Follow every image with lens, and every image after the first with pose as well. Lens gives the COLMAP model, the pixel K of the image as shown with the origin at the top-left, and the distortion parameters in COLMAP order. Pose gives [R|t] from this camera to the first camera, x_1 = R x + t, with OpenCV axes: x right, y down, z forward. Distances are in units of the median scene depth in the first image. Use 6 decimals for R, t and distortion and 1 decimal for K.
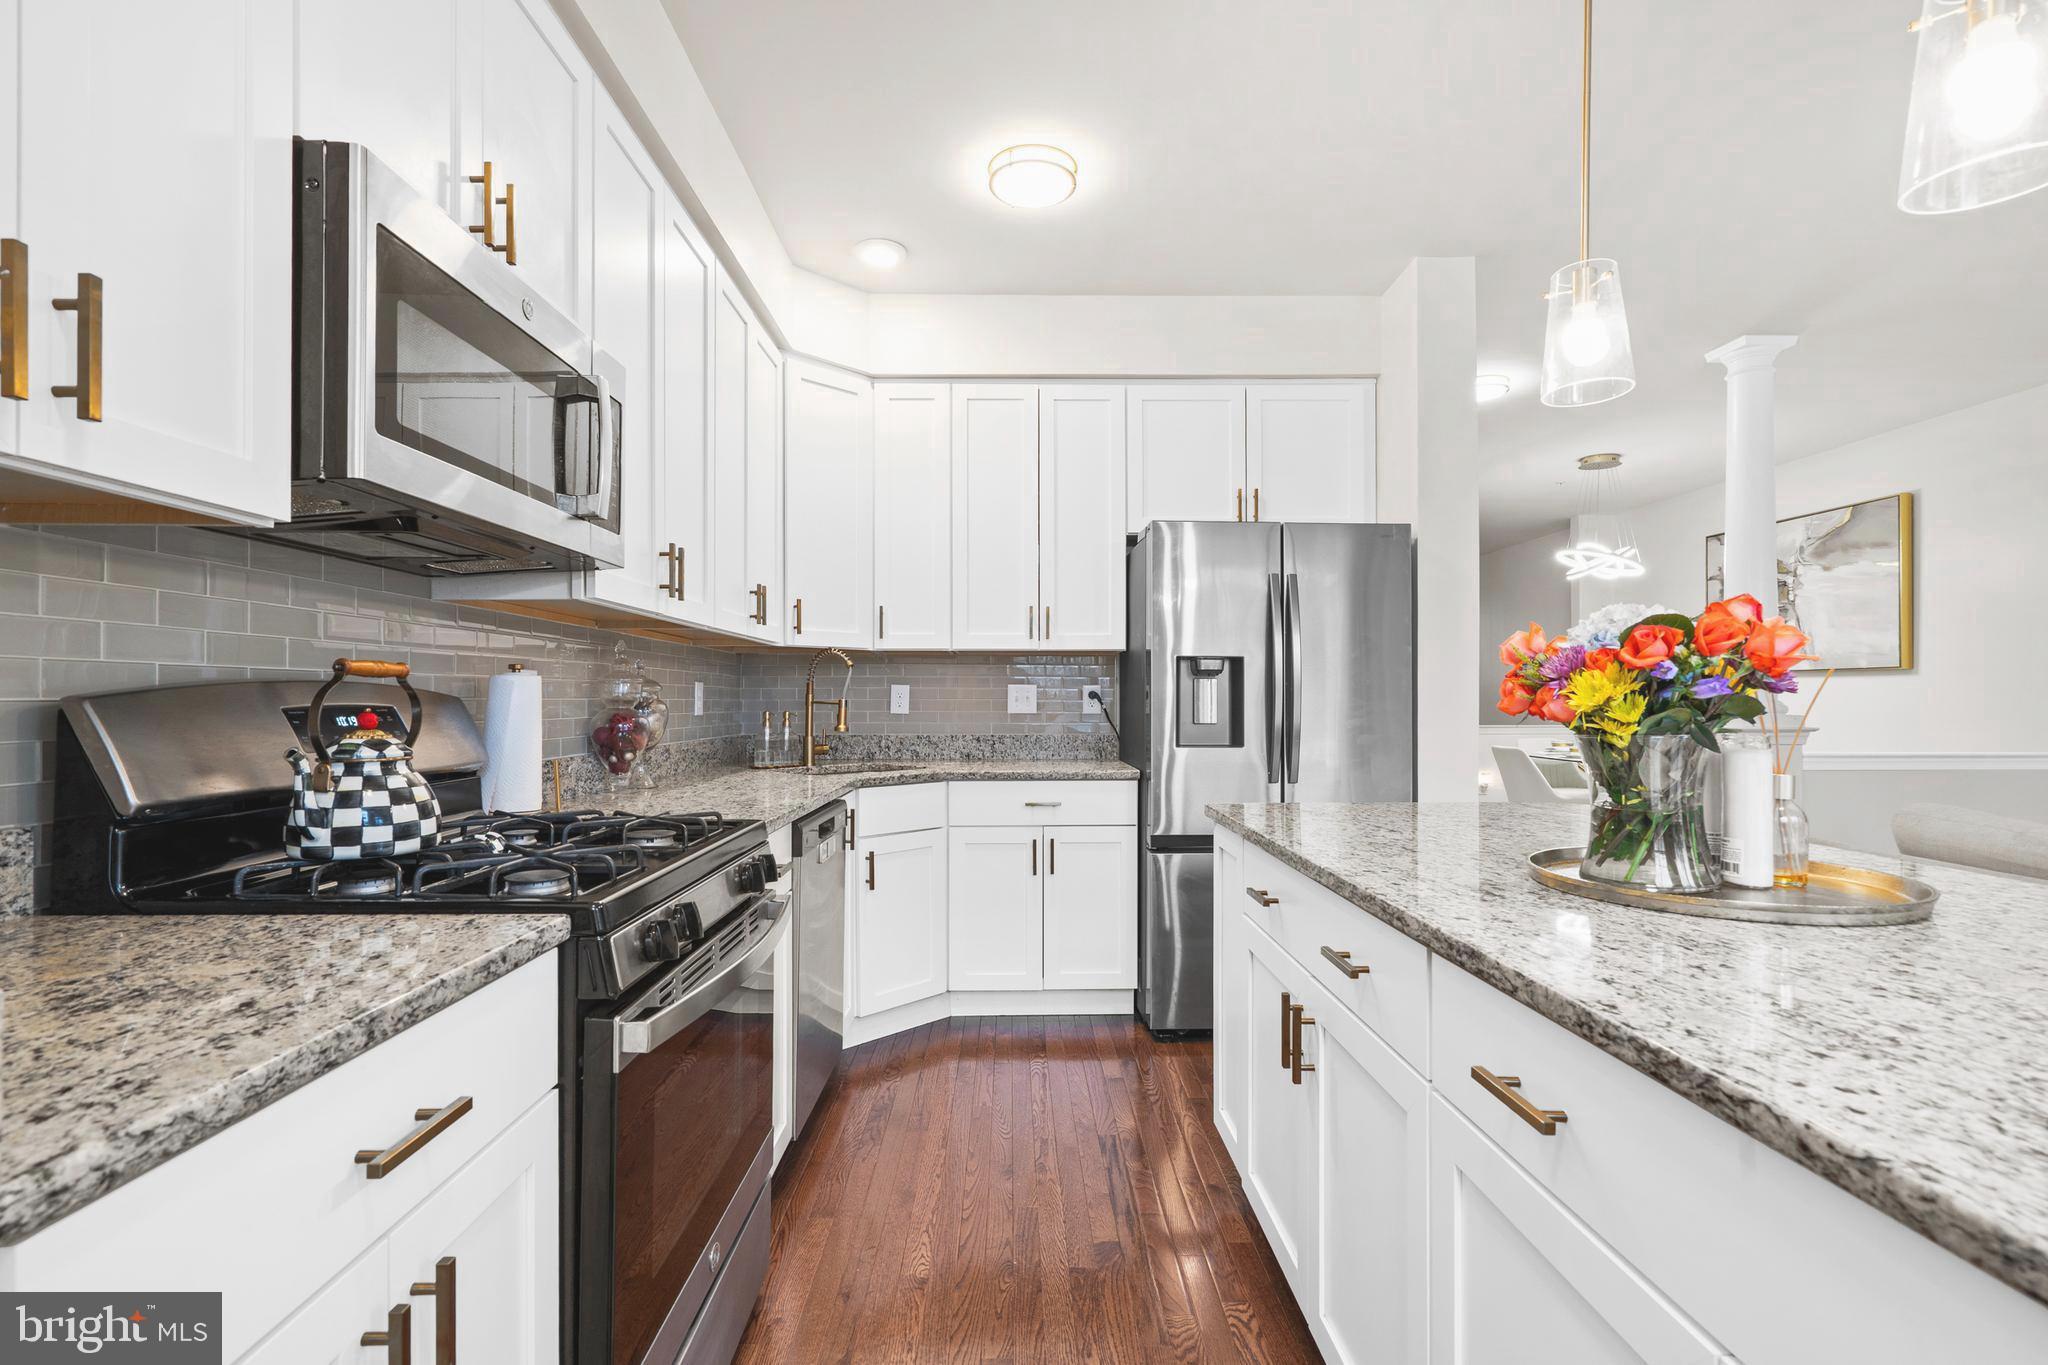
lens RADIAL K [[952.1, 0, 1017.8], [0, 952.1, 690.9], [0, 0, 1]] dist [0.009058, -0.001094]
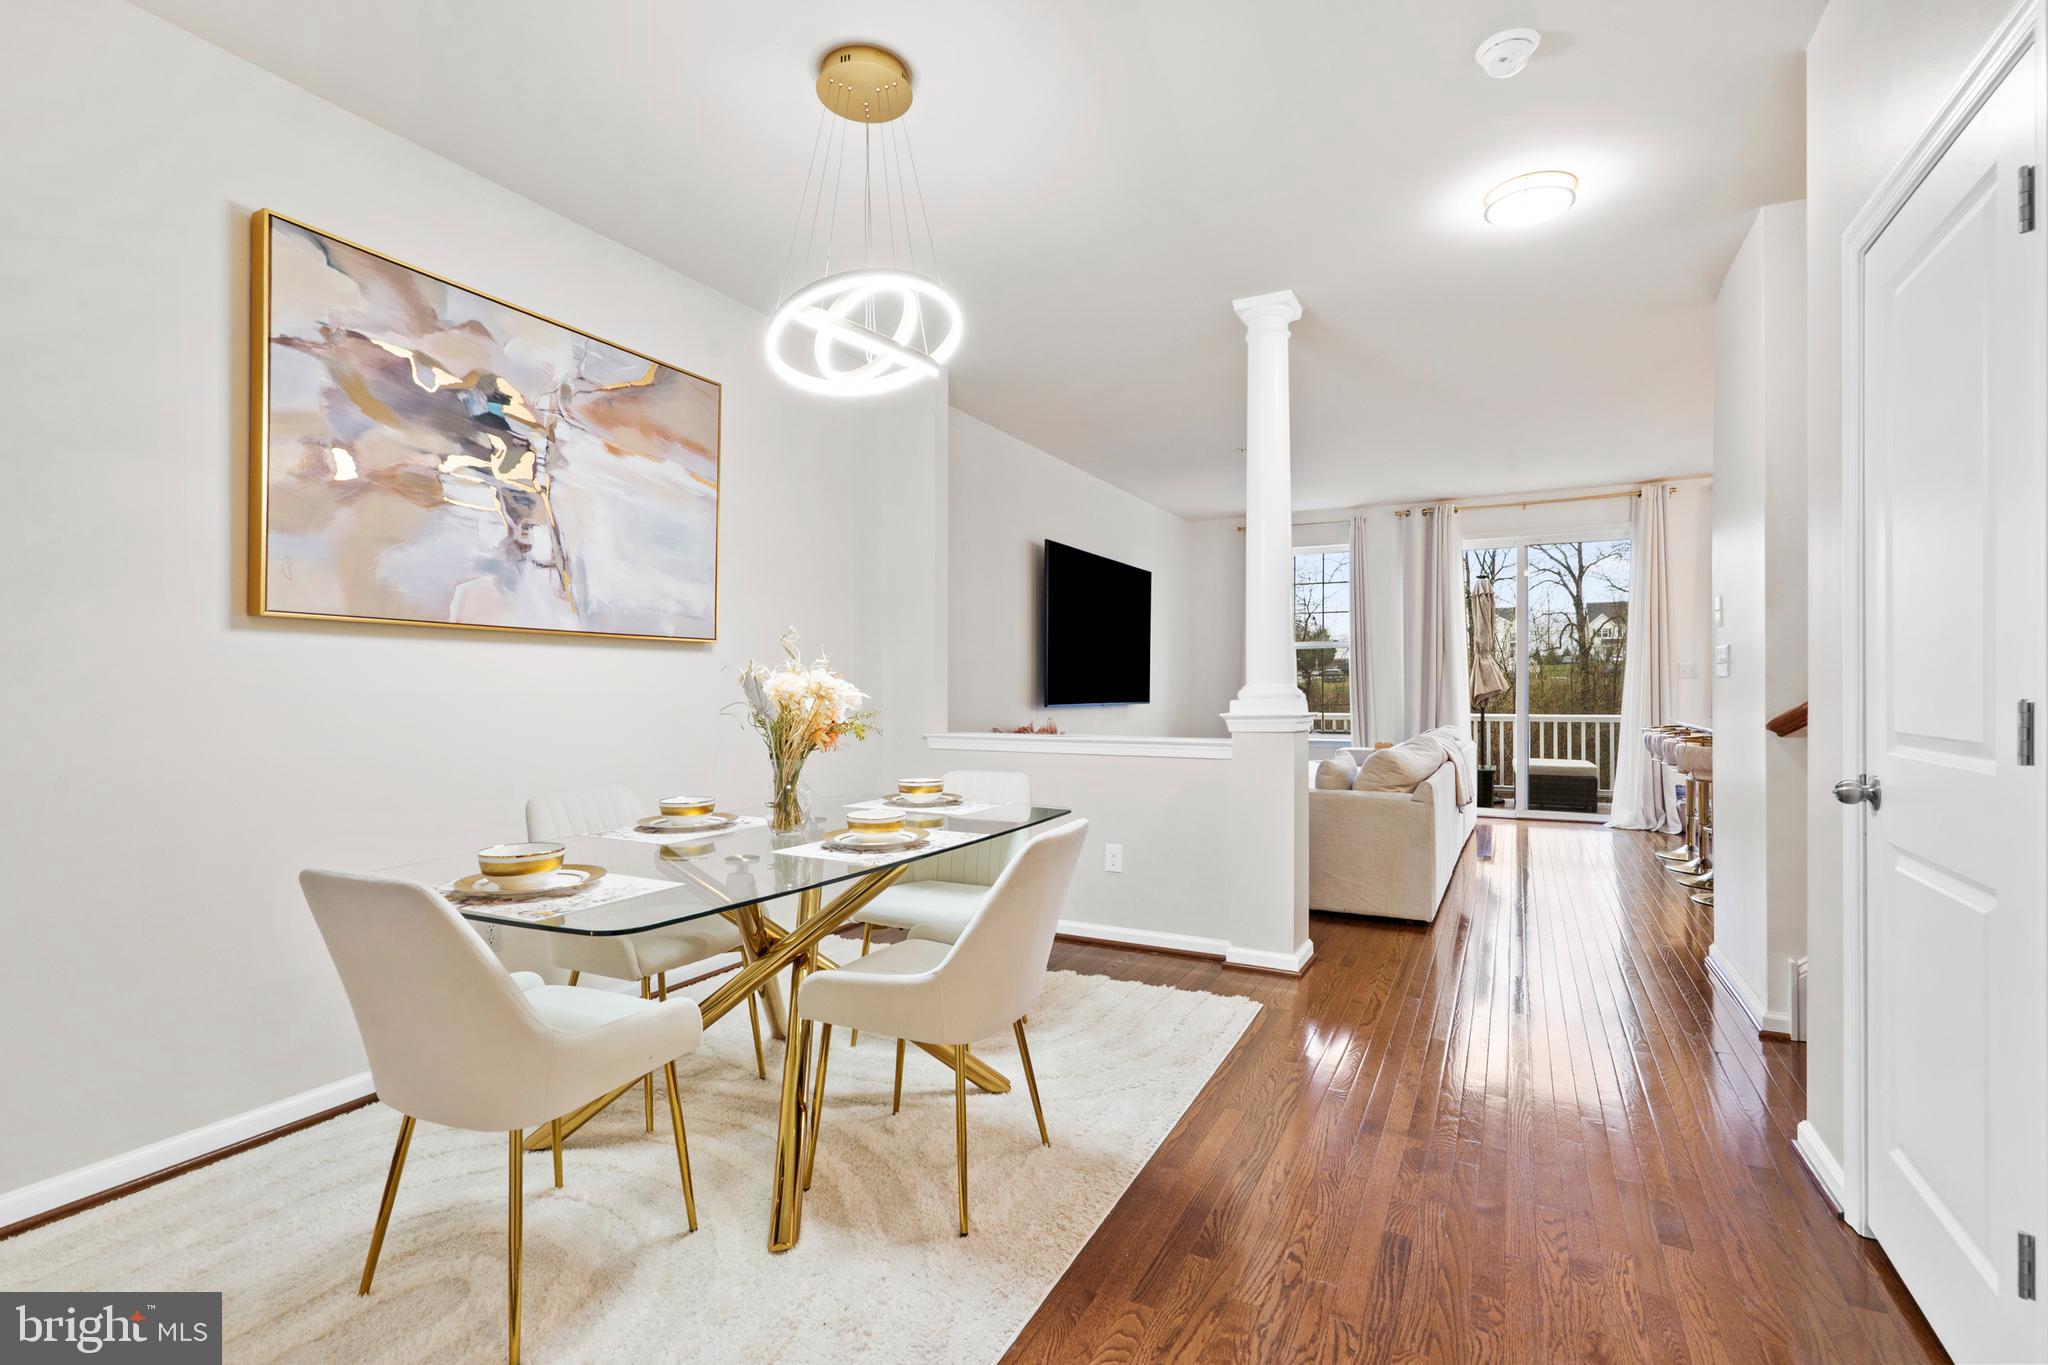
lens RADIAL K [[952.1, 0, 1020.0], [0, 952.1, 692.9], [0, 0, 1]] dist [0.009058, -0.001094]
pose [[-0.879493, 0.000989, 0.475911, 0.393133], [0.001164, 0.999999, 0.000072, 0.012983], [-0.475910, 0.000617, -0.879494, 1.430509]]
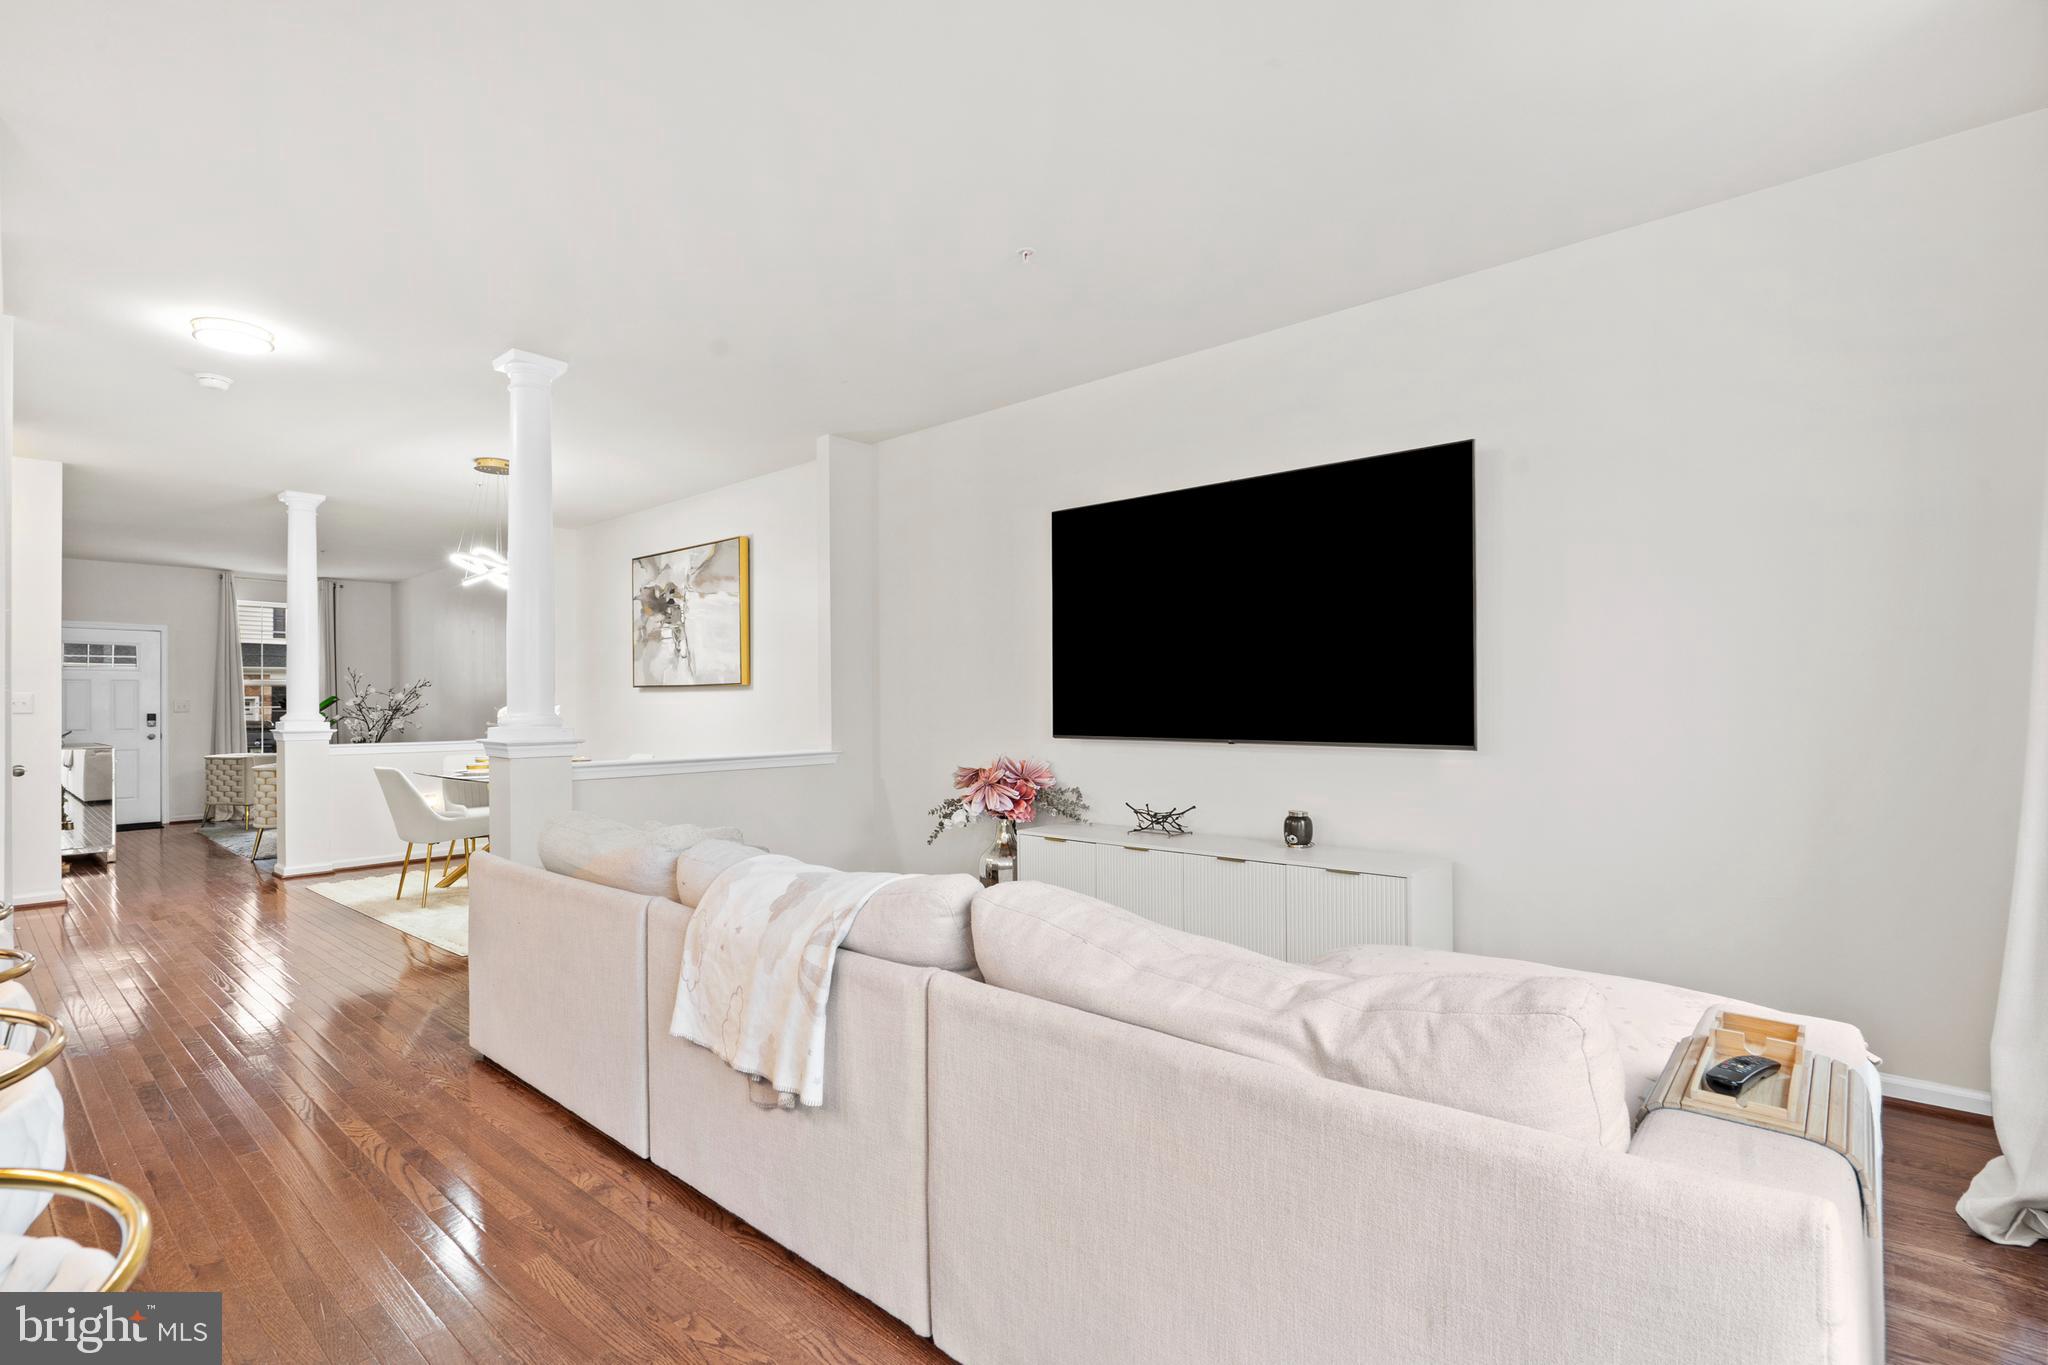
lens RADIAL K [[952.1, 0, 1029.4], [0, 952.1, 696.9], [0, 0, 1]] dist [0.009058, -0.001094]
pose [[0.662523, 0.000700, 0.749041, 0.265270], [0.002801, 0.999990, -0.003412, -0.002800], [-0.749036, 0.004359, 0.662515, -0.042890]]
